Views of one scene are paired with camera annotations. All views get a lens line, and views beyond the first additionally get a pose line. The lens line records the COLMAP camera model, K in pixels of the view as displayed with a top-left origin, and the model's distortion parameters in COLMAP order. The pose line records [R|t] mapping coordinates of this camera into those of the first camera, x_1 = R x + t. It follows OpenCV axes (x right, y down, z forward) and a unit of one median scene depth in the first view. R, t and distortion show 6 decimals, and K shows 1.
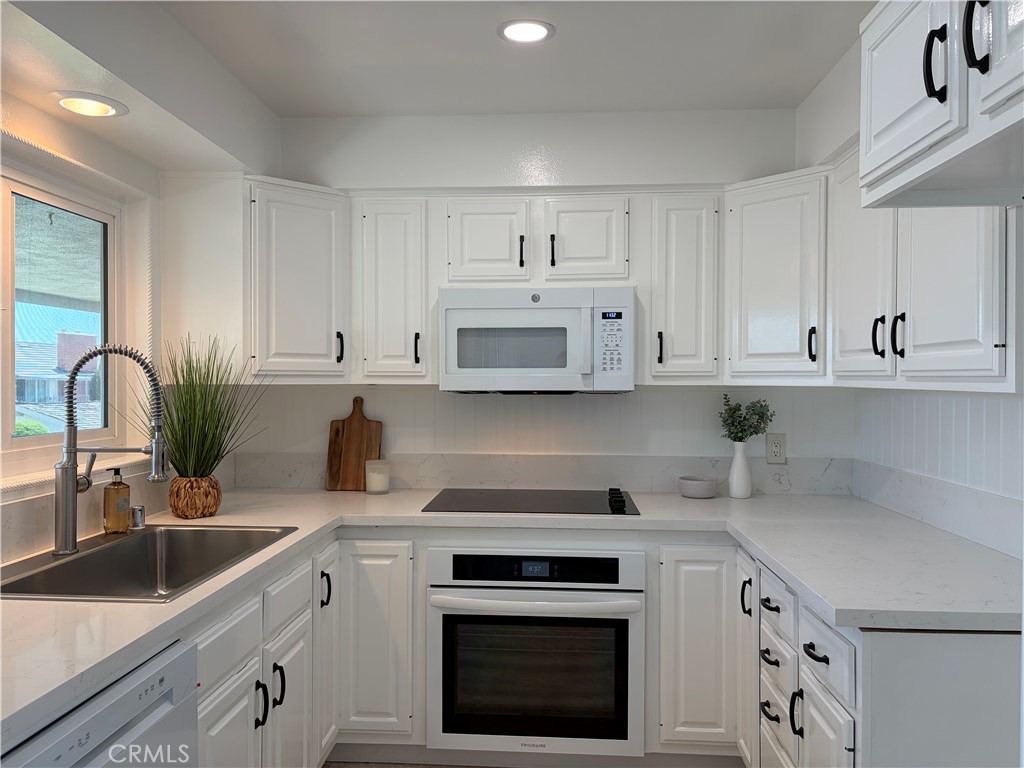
lens RADIAL K [[779.5, 0, 509.9], [0, 779.5, 387.8], [0, 0, 1]] dist [0.023085, -0.011326]
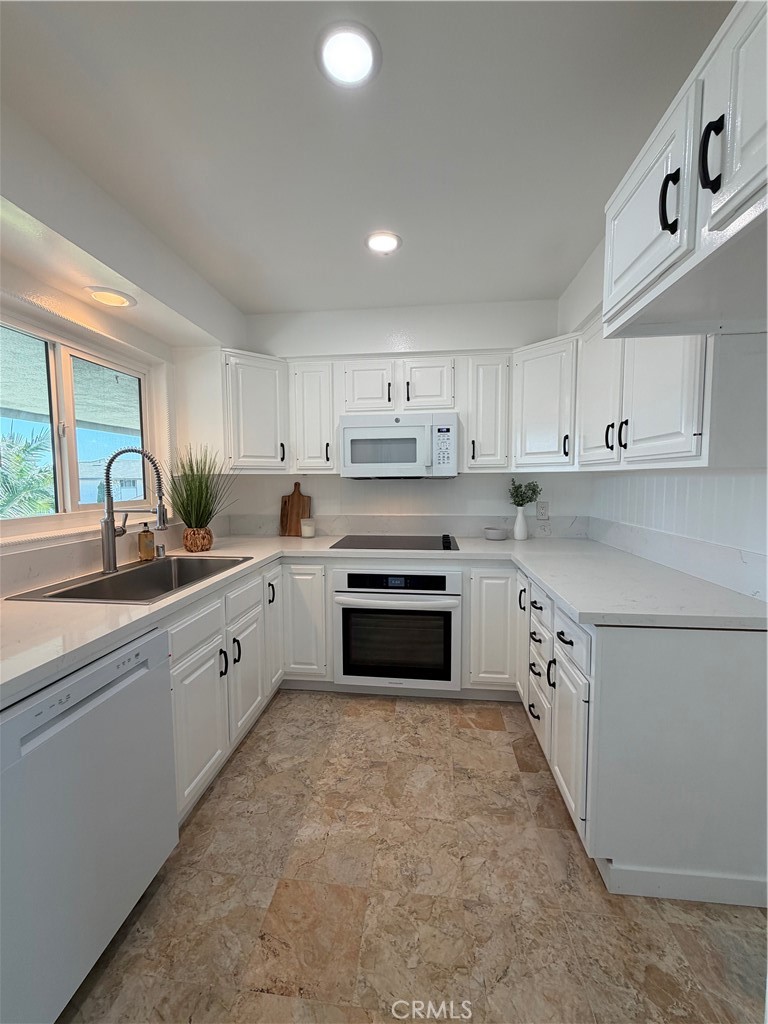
lens RADIAL K [[409.5, 0, 383.3], [0, 409.5, 509.7], [0, 0, 1]] dist [-0.001032, 0.000320]
pose [[0.998875, -0.005009, -0.047156, 0.047928], [0.008015, 0.997931, 0.063787, 0.020213], [0.046739, -0.064093, 0.996849, 0.129207]]
